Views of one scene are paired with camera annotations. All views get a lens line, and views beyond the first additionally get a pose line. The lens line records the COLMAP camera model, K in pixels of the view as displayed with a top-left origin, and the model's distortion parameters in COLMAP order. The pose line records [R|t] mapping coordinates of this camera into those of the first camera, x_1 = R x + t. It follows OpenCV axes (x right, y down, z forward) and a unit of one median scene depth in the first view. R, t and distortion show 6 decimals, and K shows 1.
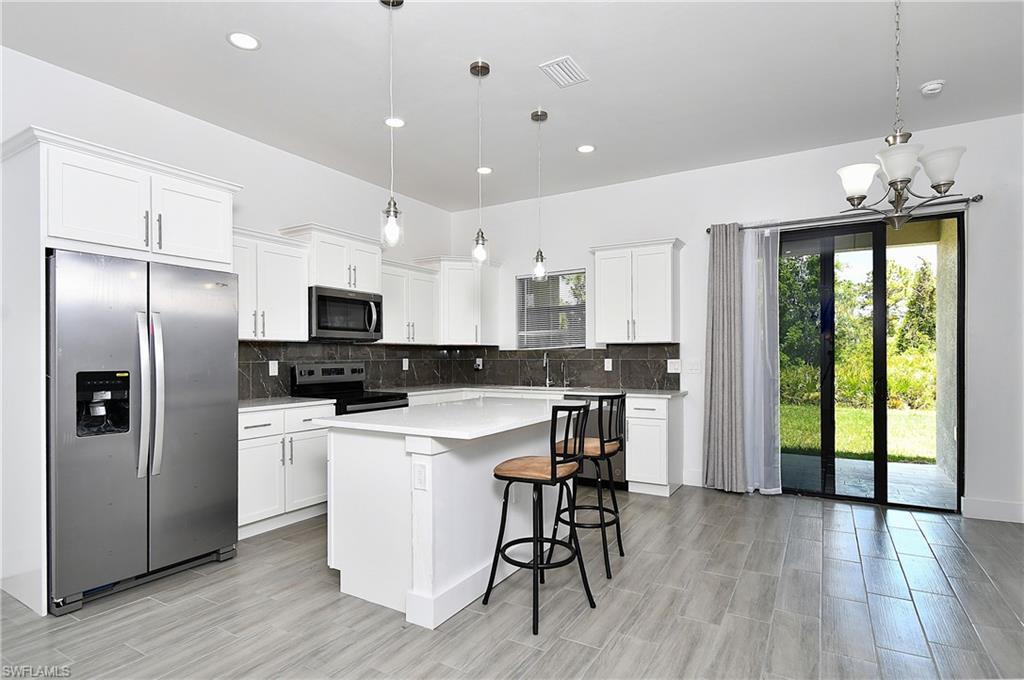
lens RADIAL K [[524.6, 0, 512.7], [0, 524.6, 355.3], [0, 0, 1]] dist [-0.002377, -0.000251]
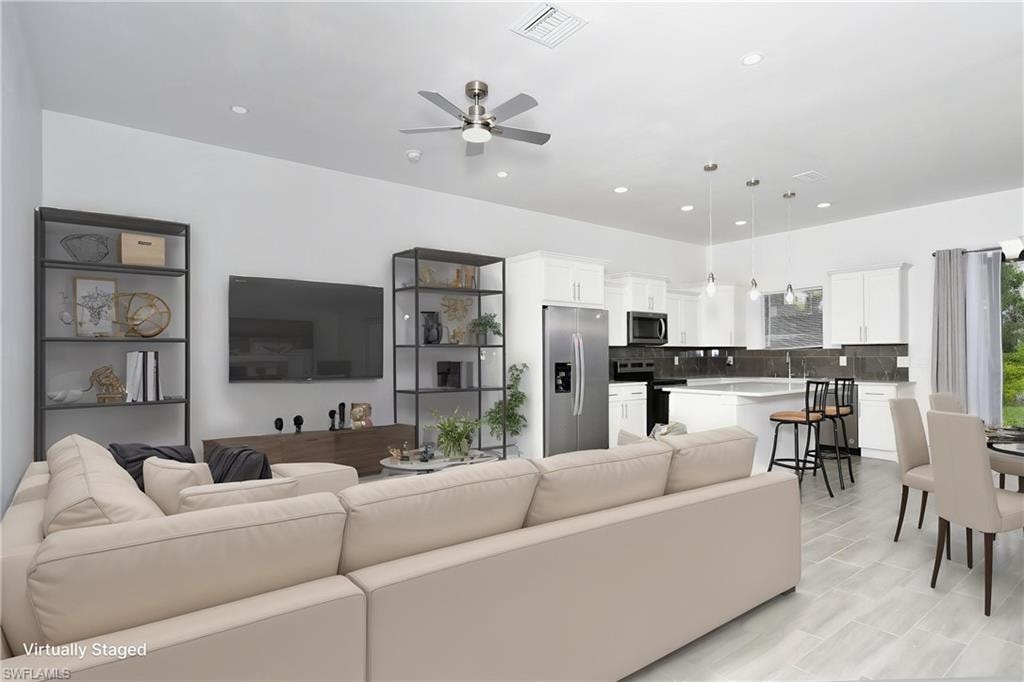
lens RADIAL K [[546.3, 0, 513.1], [0, 546.3, 354.5], [0, 0, 1]] dist [0.002090, 0.001057]
pose [[0.932865, -0.004235, -0.360202, -0.103799], [0.004246, 0.999991, -0.000761, -0.000449], [0.360202, -0.000820, 0.932874, -0.624374]]
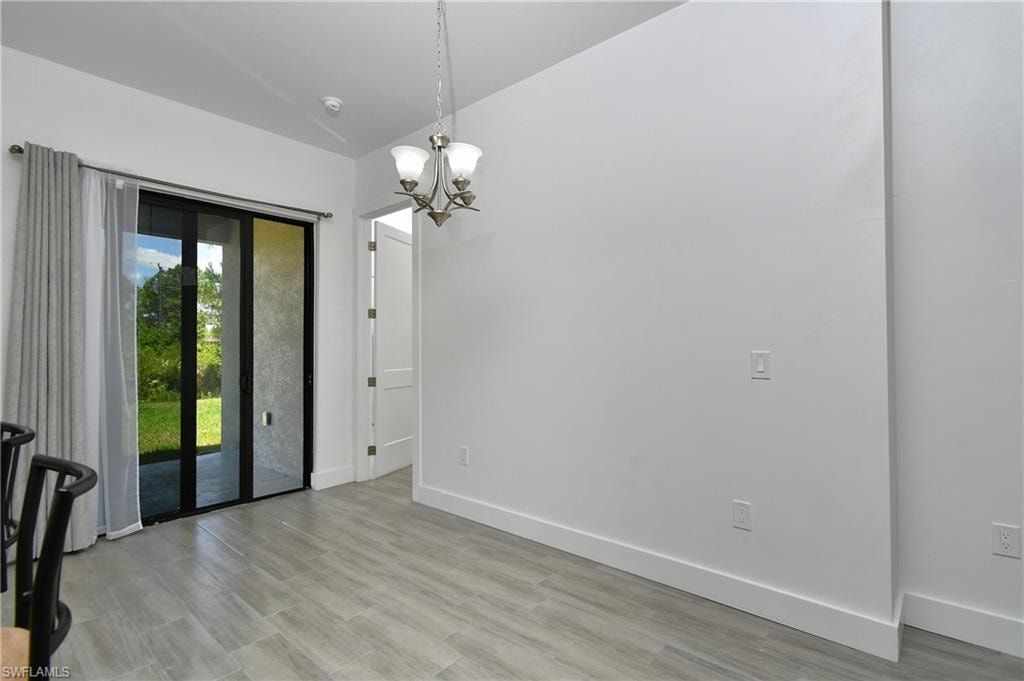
lens RADIAL K [[484.2, 0, 512.0], [0, 484.2, 340.5], [0, 0, 1]] dist [0.001063, 0.000140]
pose [[0.174438, 0.016026, 0.984538, -0.091370], [0.003329, 0.999852, -0.016865, 0.002238], [-0.984663, 0.006220, 0.174359, 0.334055]]
